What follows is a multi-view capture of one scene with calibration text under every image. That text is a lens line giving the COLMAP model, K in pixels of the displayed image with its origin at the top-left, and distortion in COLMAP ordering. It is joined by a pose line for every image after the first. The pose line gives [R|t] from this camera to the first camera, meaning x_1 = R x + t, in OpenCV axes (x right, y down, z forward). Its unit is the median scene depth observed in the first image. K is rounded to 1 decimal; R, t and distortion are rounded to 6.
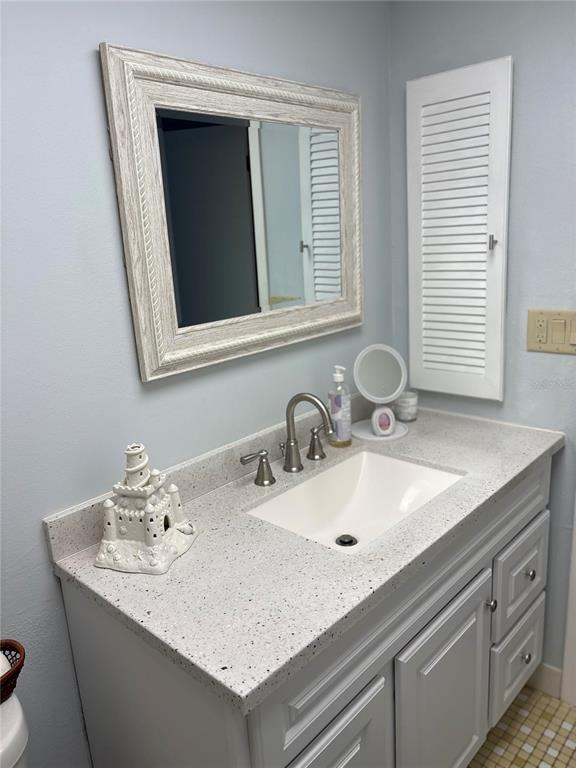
lens RADIAL K [[576.5, 0, 288.0], [0, 576.5, 384.0], [0, 0, 1]] dist [0.007459, 0.001659]
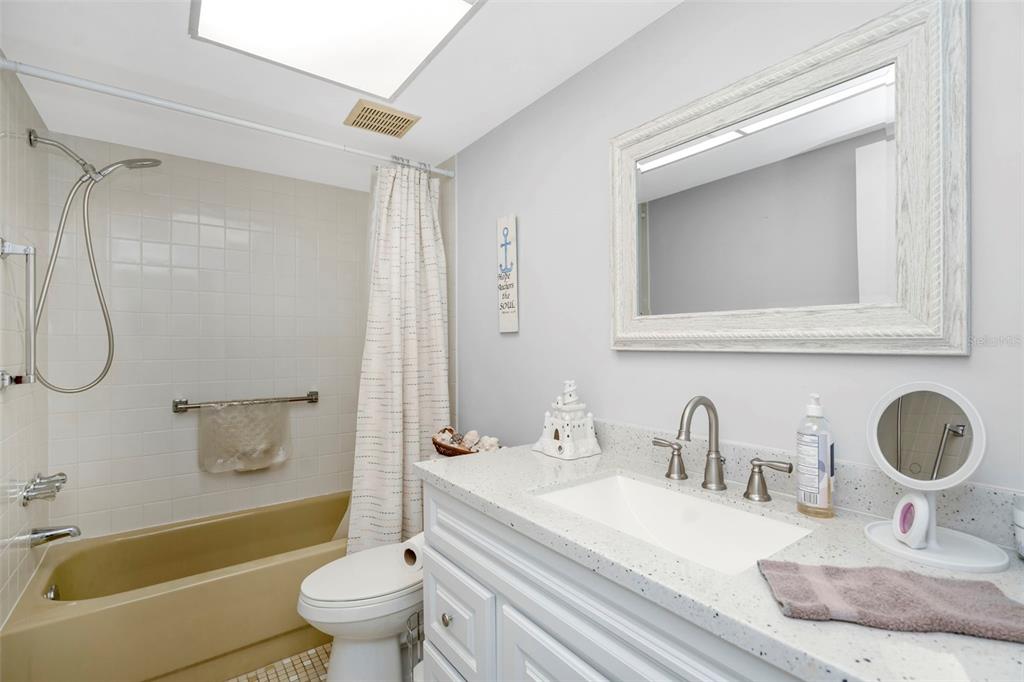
lens RADIAL K [[461.3, 0, 514.1], [0, 461.3, 340.9], [0, 0, 1]] dist [-0.001593, 0.000272]
pose [[-0.180393, 0.049769, -0.982335, 0.800468], [-0.235905, 0.967380, 0.092332, -0.064628], [0.954886, 0.248394, -0.162768, 0.823152]]
